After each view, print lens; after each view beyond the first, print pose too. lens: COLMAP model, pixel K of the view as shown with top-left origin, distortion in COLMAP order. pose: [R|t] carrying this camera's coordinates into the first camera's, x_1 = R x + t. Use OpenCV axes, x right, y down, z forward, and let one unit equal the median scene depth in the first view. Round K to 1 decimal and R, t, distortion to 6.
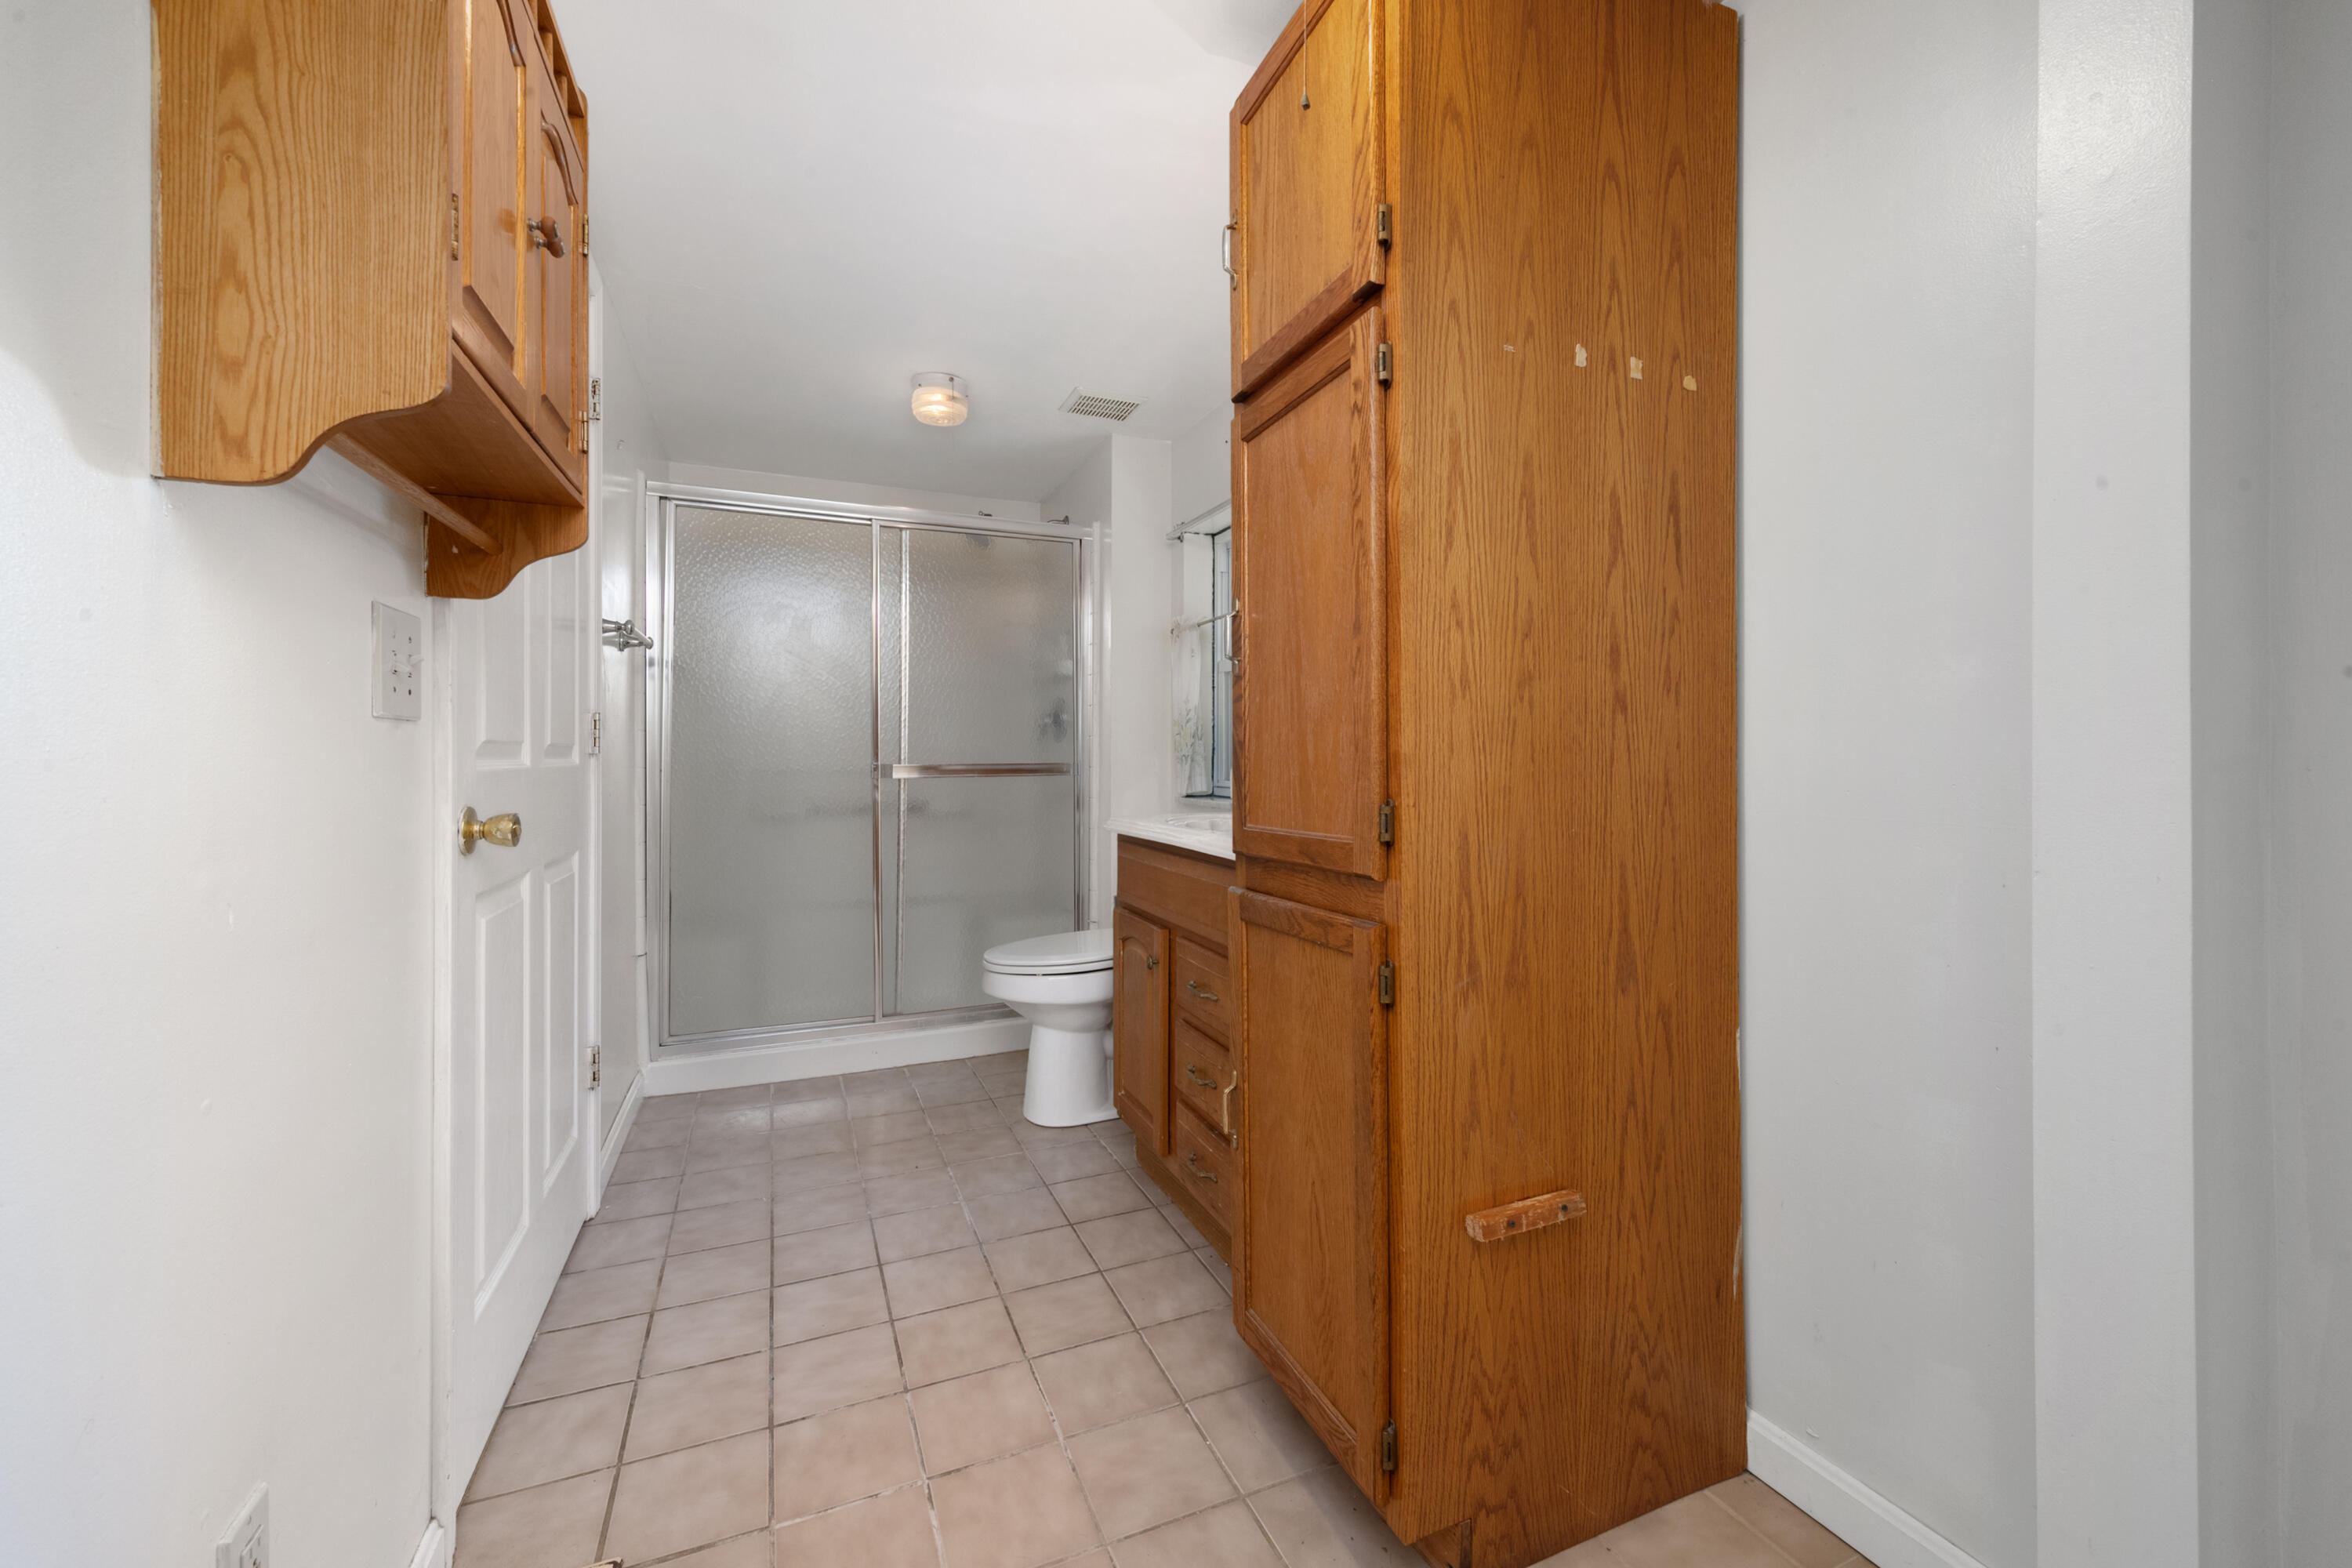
lens RADIAL K [[935.4, 0, 1174.5], [0, 935.4, 766.9], [0, 0, 1]] dist [0.016946, 0.000552]
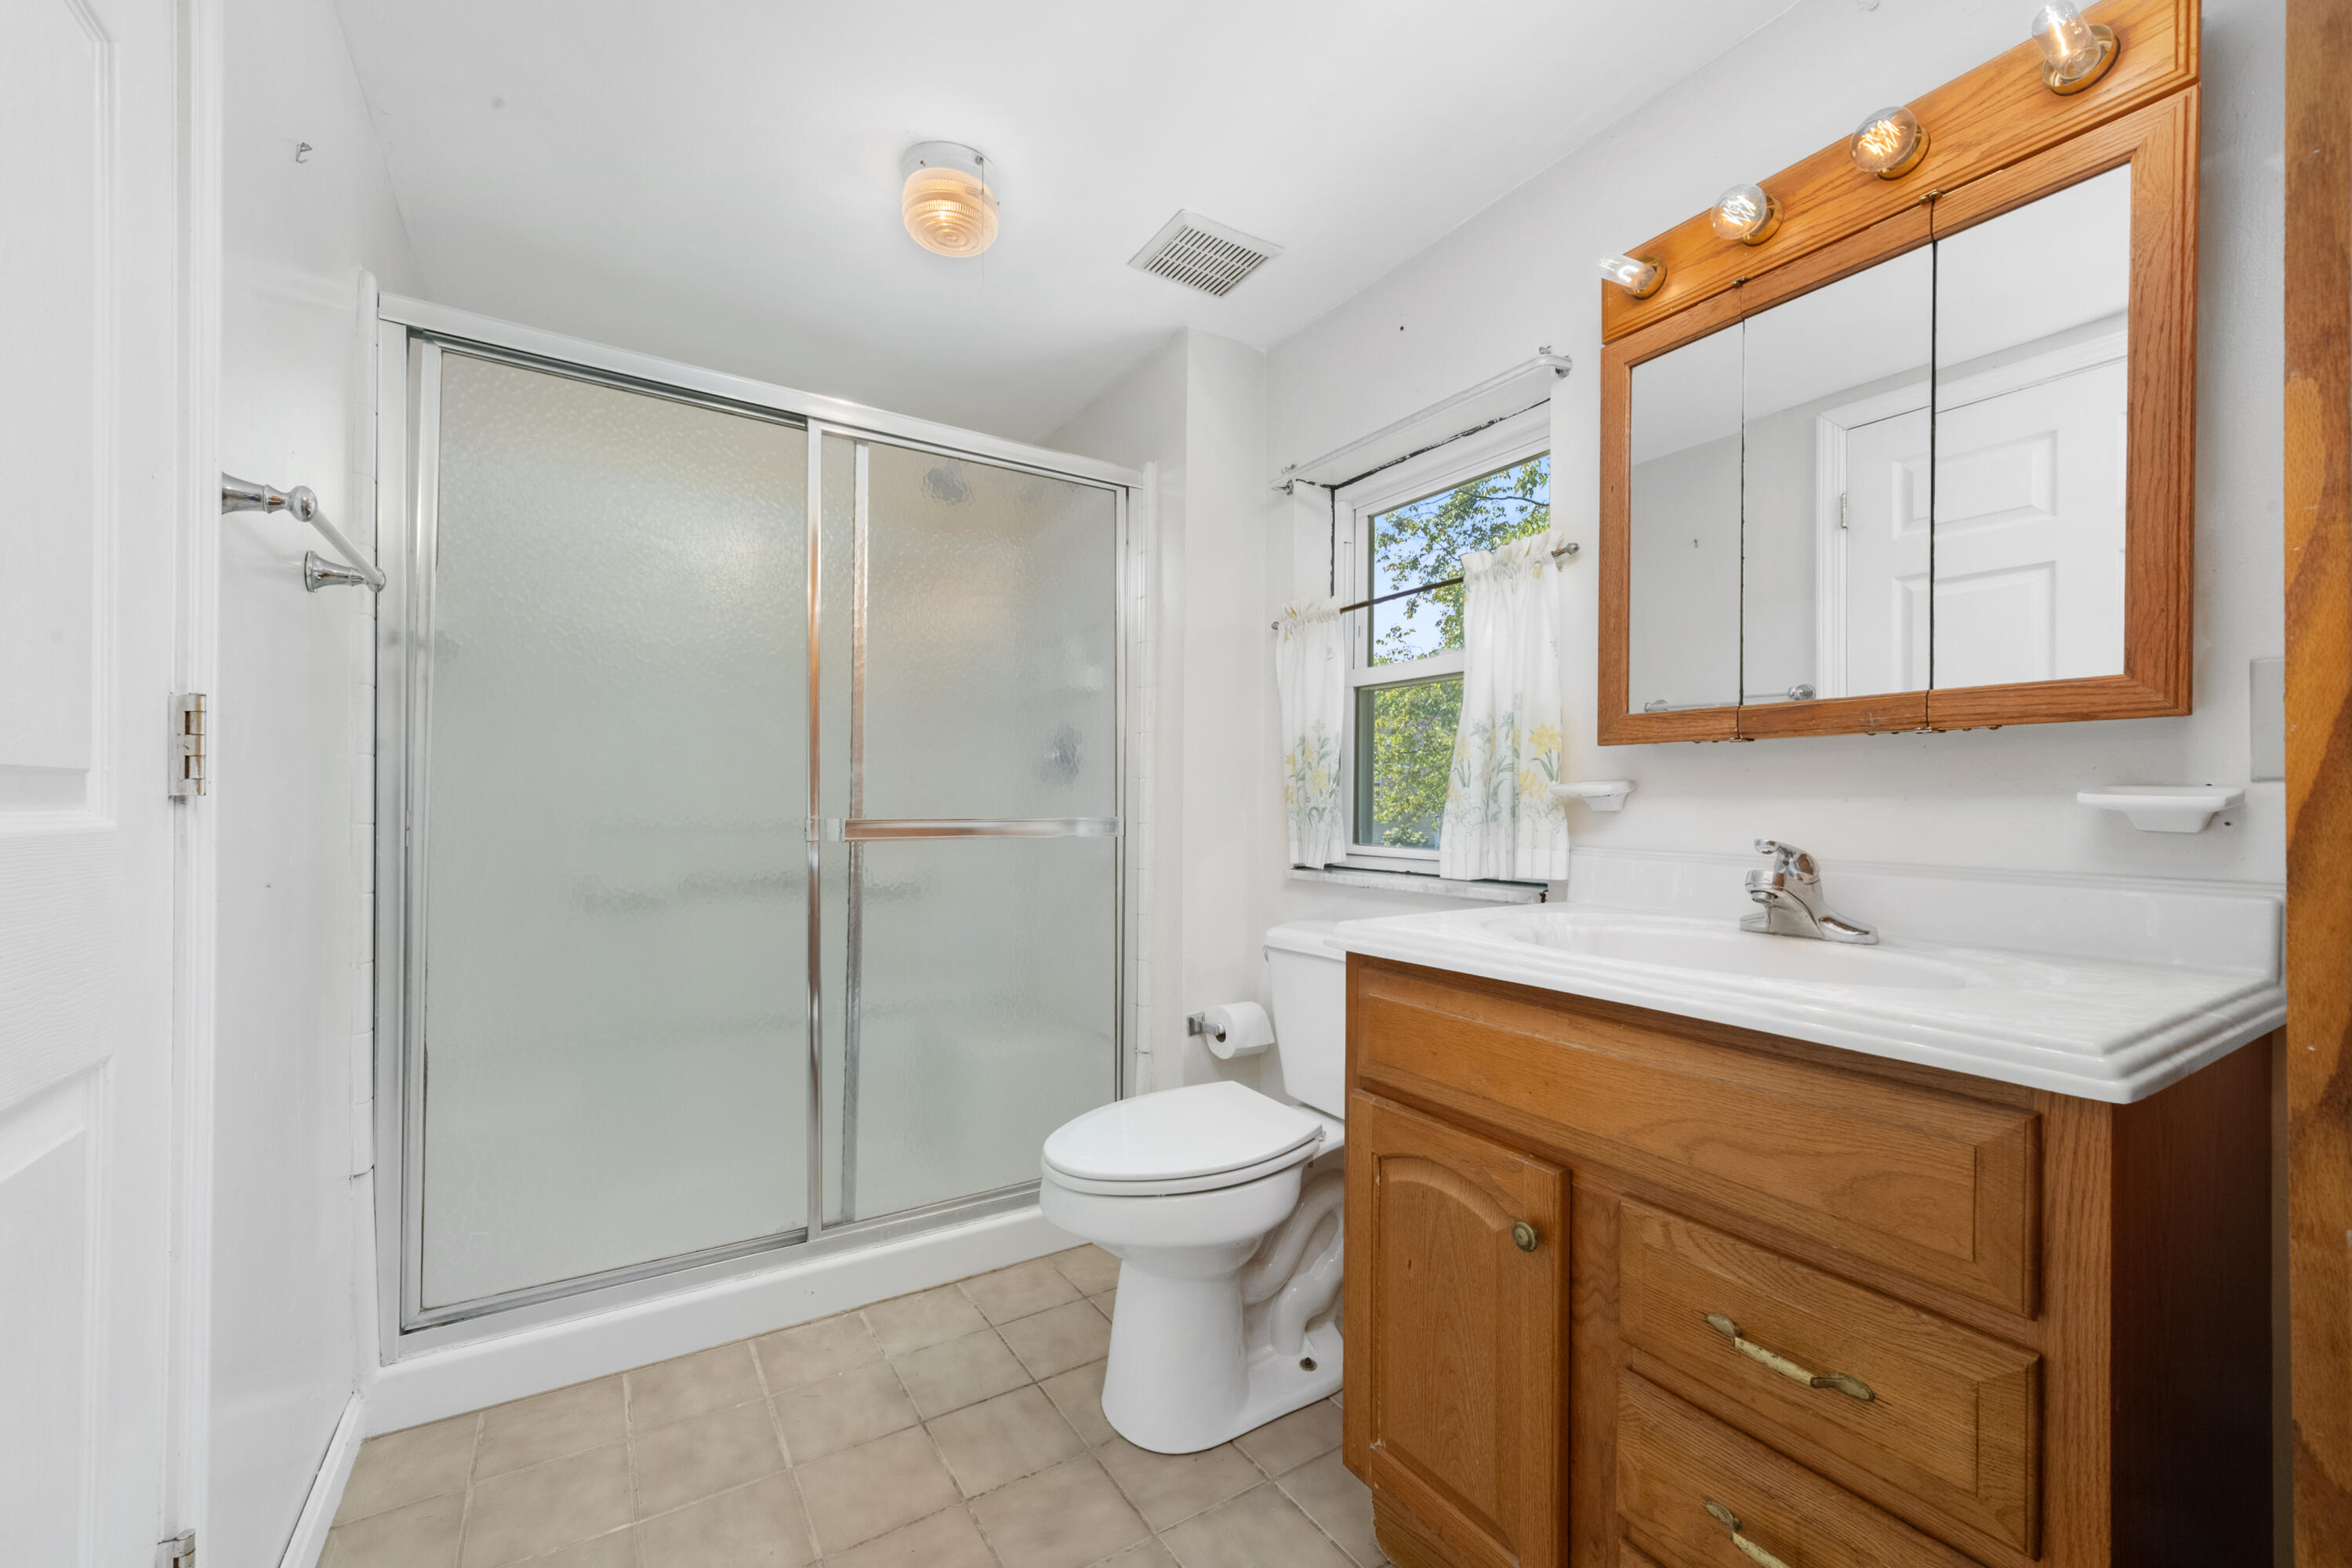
lens RADIAL K [[935.4, 0, 1215.6], [0, 935.4, 814.7], [0, 0, 1]] dist [0.016946, 0.000552]
pose [[0.982899, 0.004575, 0.184091, -0.185334], [-0.004161, 0.999988, -0.002636, -0.005153], [-0.184101, 0.001825, 0.982906, 0.370364]]
